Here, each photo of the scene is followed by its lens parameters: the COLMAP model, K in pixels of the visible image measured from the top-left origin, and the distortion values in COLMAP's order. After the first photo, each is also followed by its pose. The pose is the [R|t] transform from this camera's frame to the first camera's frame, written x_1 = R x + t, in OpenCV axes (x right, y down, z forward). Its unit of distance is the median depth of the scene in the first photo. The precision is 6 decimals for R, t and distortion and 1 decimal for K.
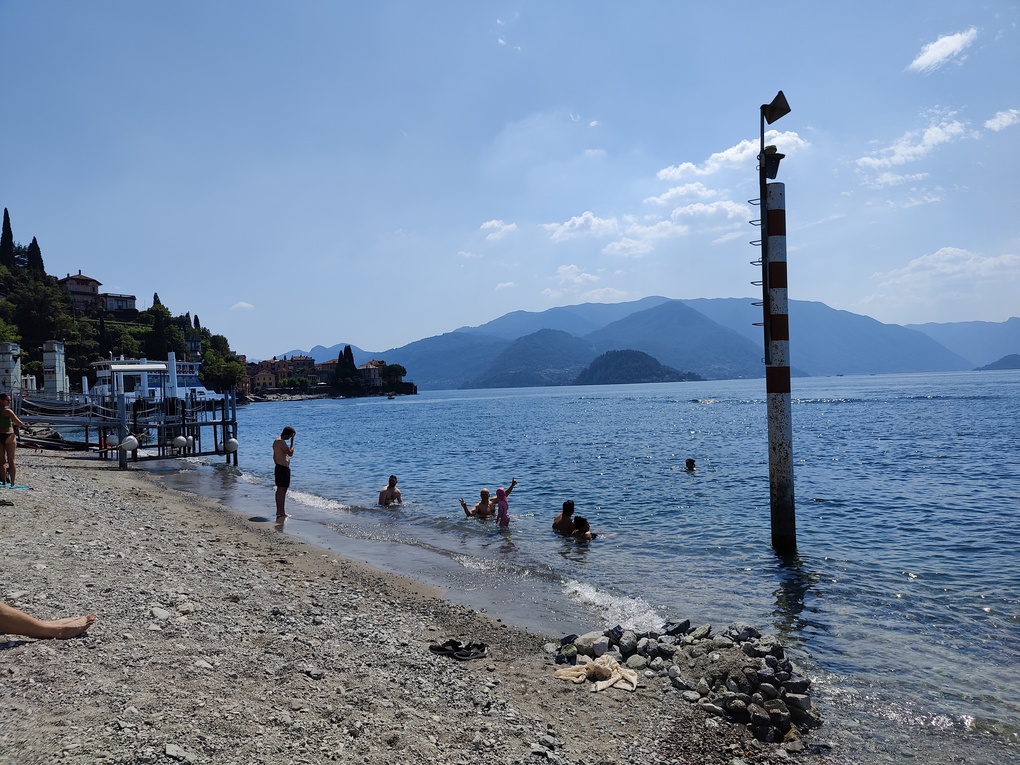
lens RADIAL K [[712.7, 0, 510.0], [0, 712.7, 382.5], [0, 0, 1]] dist [0.049505, -0.049148]
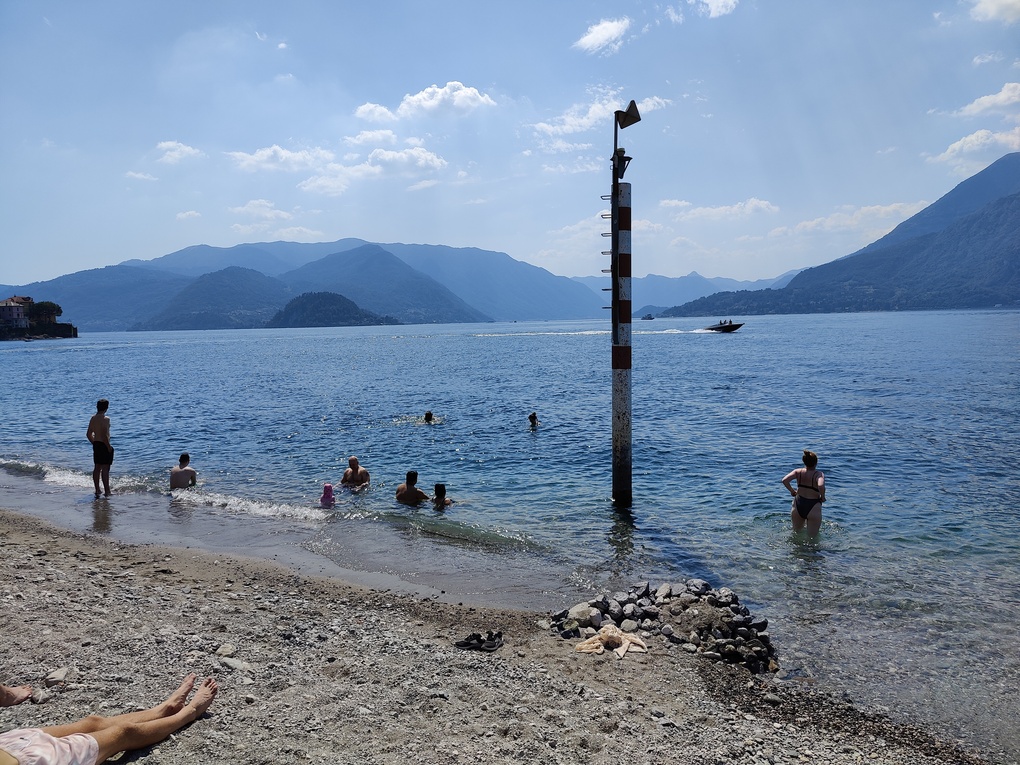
lens RADIAL K [[708.5, 0, 510.0], [0, 708.5, 382.5], [0, 0, 1]] dist [0.031446, -0.022574]
pose [[0.912827, -0.023138, 0.407690, -0.252544], [-0.009584, 0.996904, 0.078037, -0.049862], [-0.408234, -0.075142, 0.909780, 0.034300]]
